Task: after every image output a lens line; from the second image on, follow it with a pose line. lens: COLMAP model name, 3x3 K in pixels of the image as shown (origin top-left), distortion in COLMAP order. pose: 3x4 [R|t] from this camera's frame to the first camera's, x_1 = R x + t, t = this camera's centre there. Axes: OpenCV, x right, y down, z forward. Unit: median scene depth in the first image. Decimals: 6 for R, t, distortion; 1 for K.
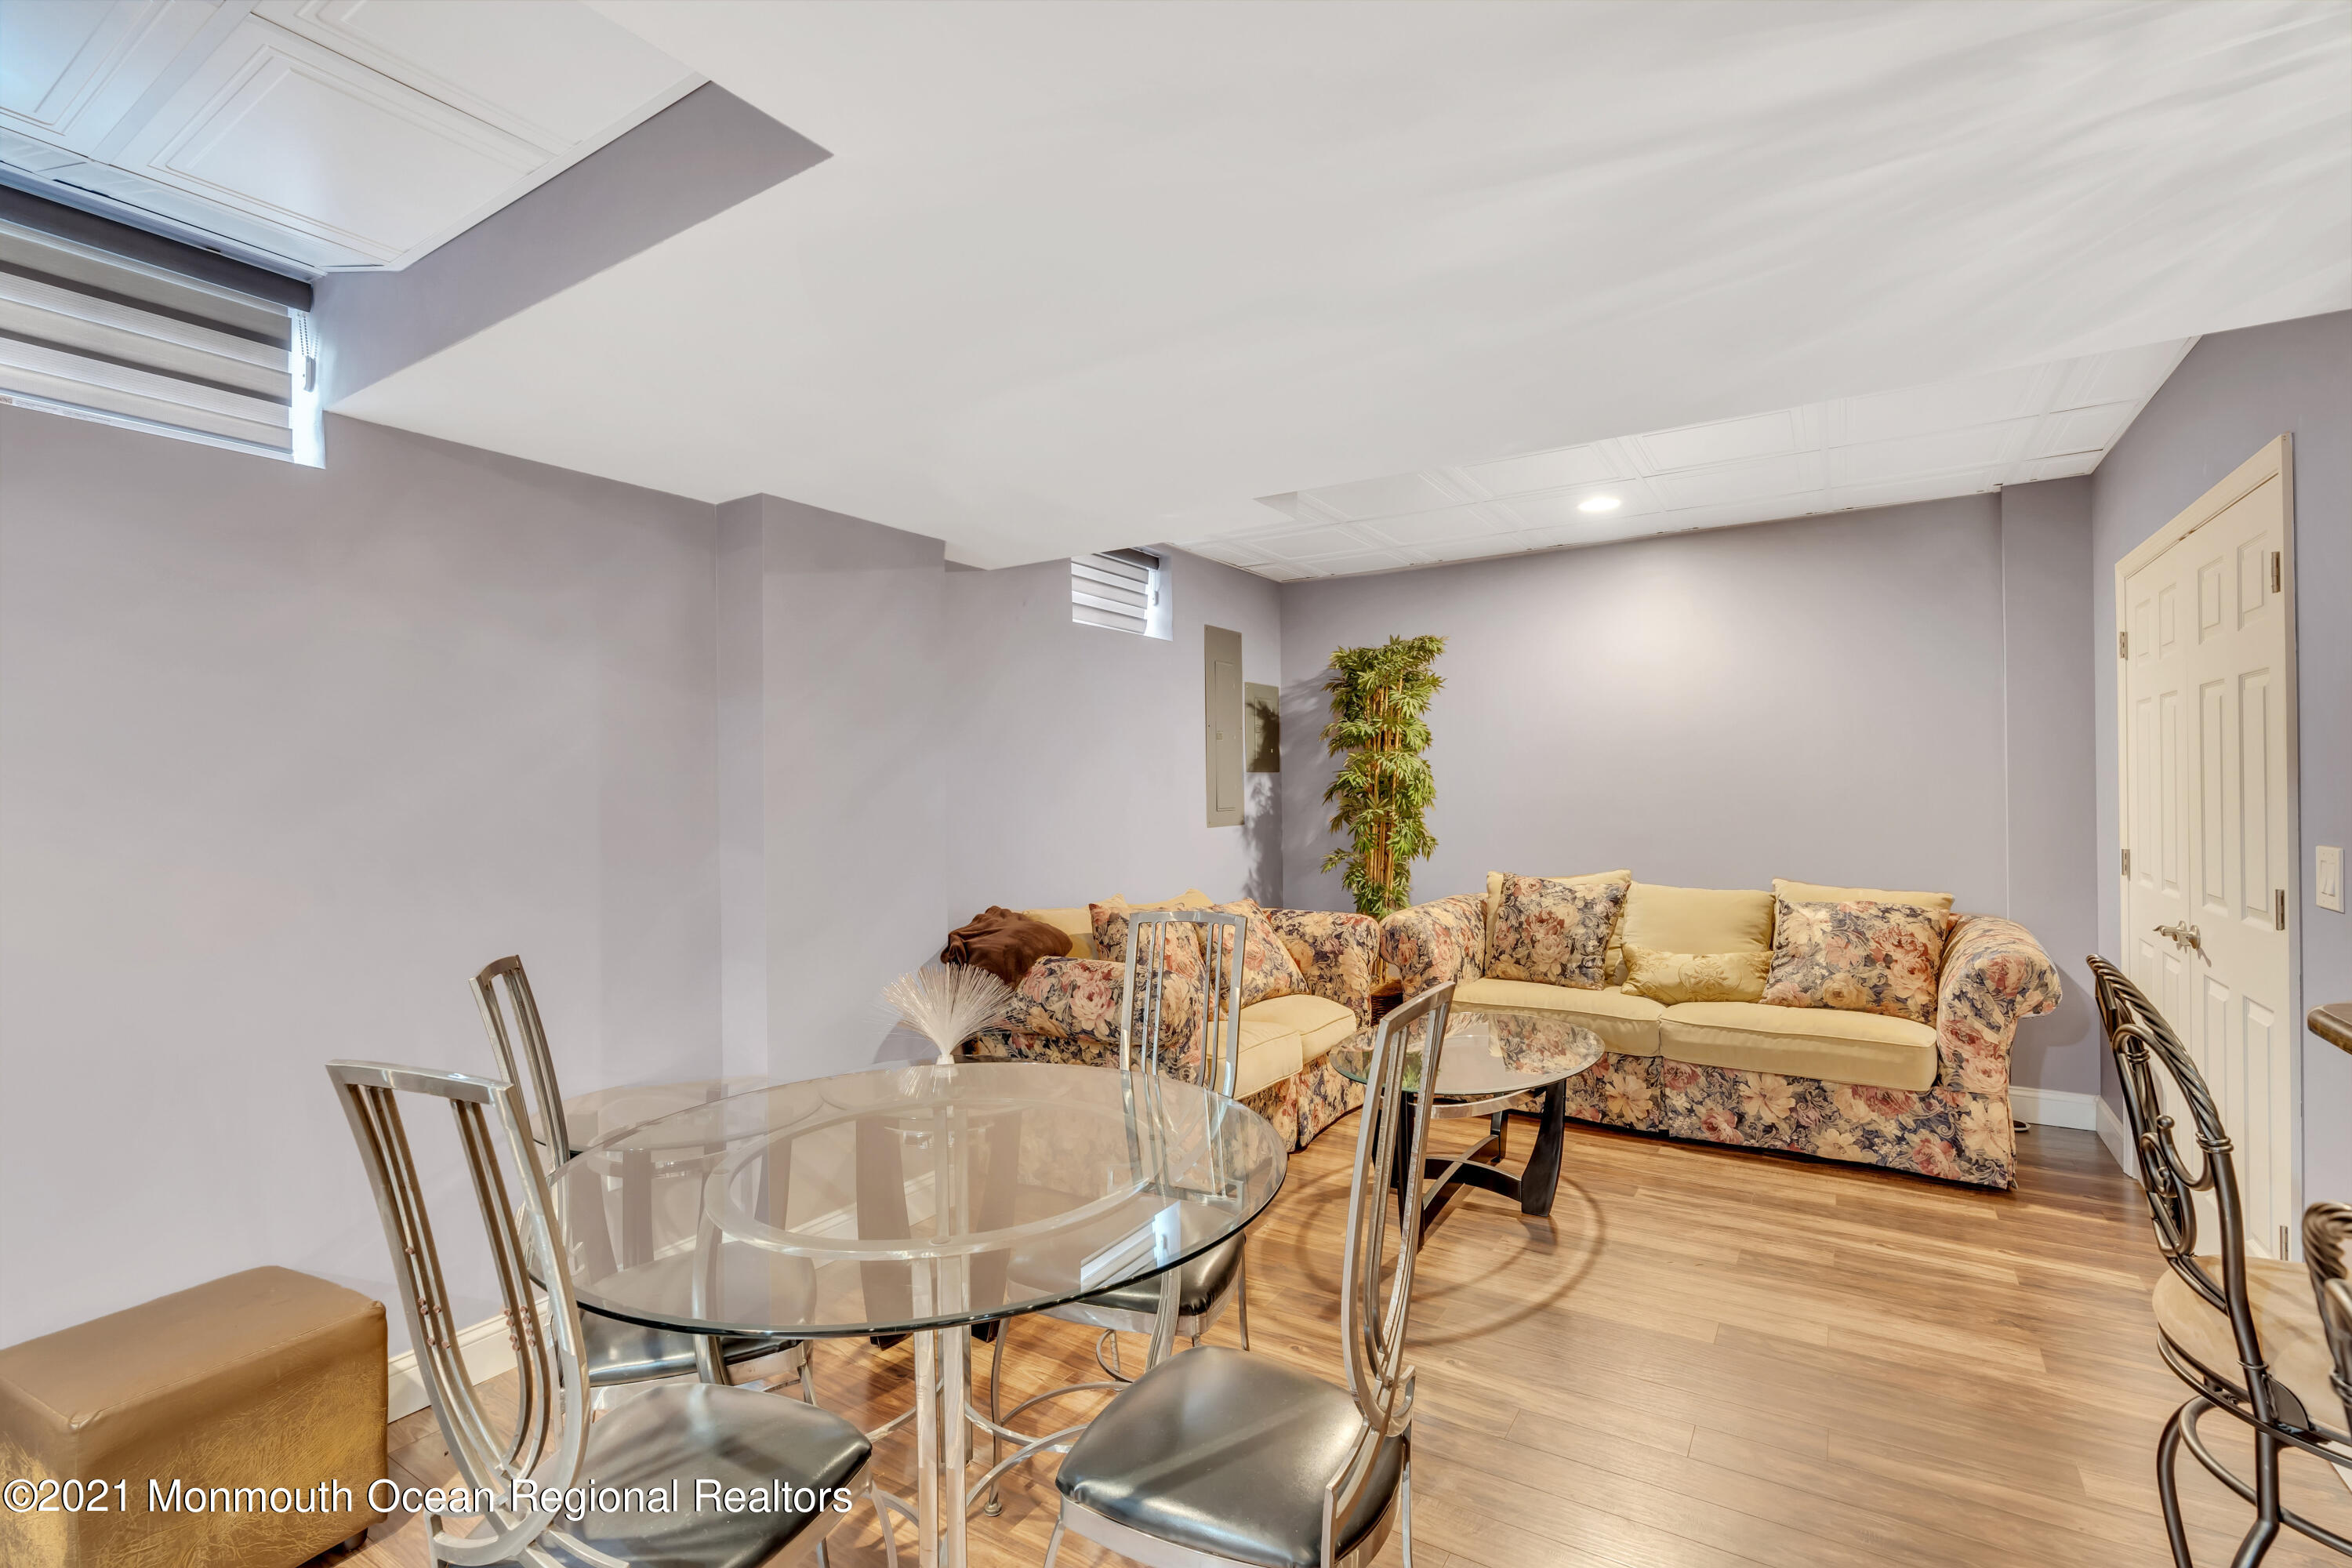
lens RADIAL K [[1073.1, 0, 1173.0], [0, 1073.1, 783.0], [0, 0, 1]] dist [-0.001145, -0.000122]
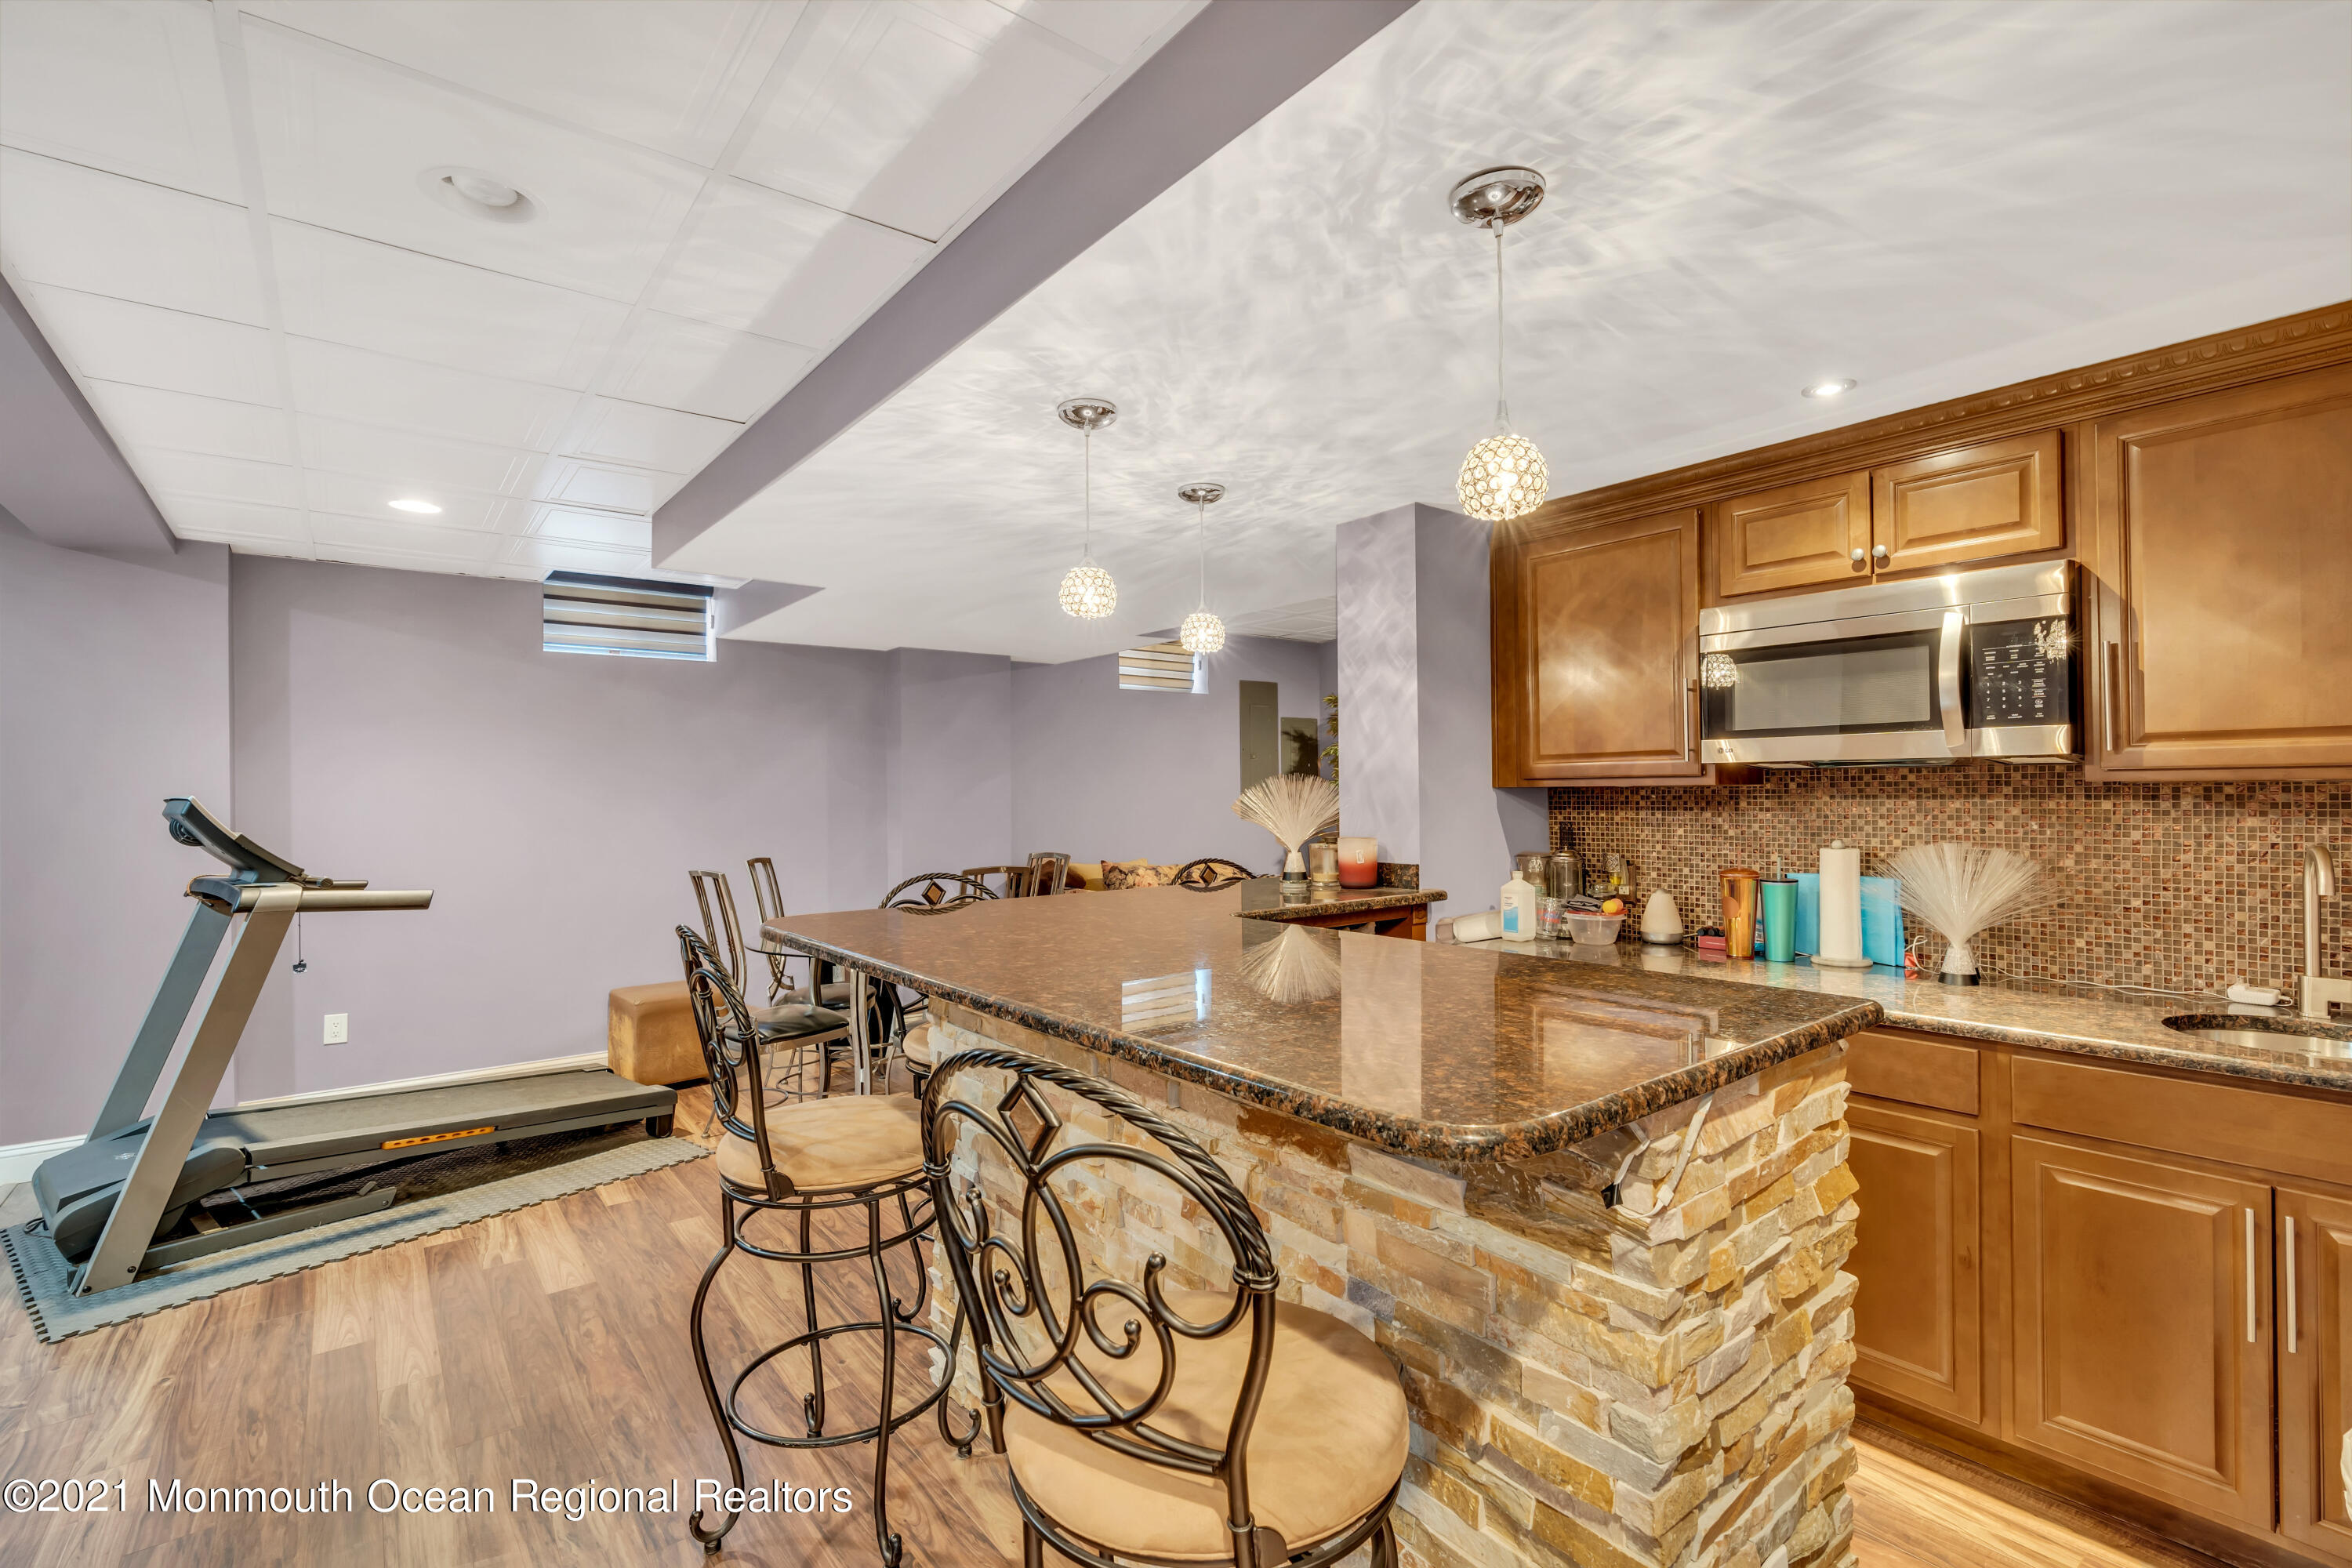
lens RADIAL K [[1073.1, 0, 1174.4], [0, 1073.1, 786.1], [0, 0, 1]] dist [-0.001145, -0.000122]
pose [[0.942774, 0.004711, -0.333400, 0.782889], [-0.002935, 0.999979, 0.005830, -0.019681], [0.333420, -0.004518, 0.942768, -0.745145]]
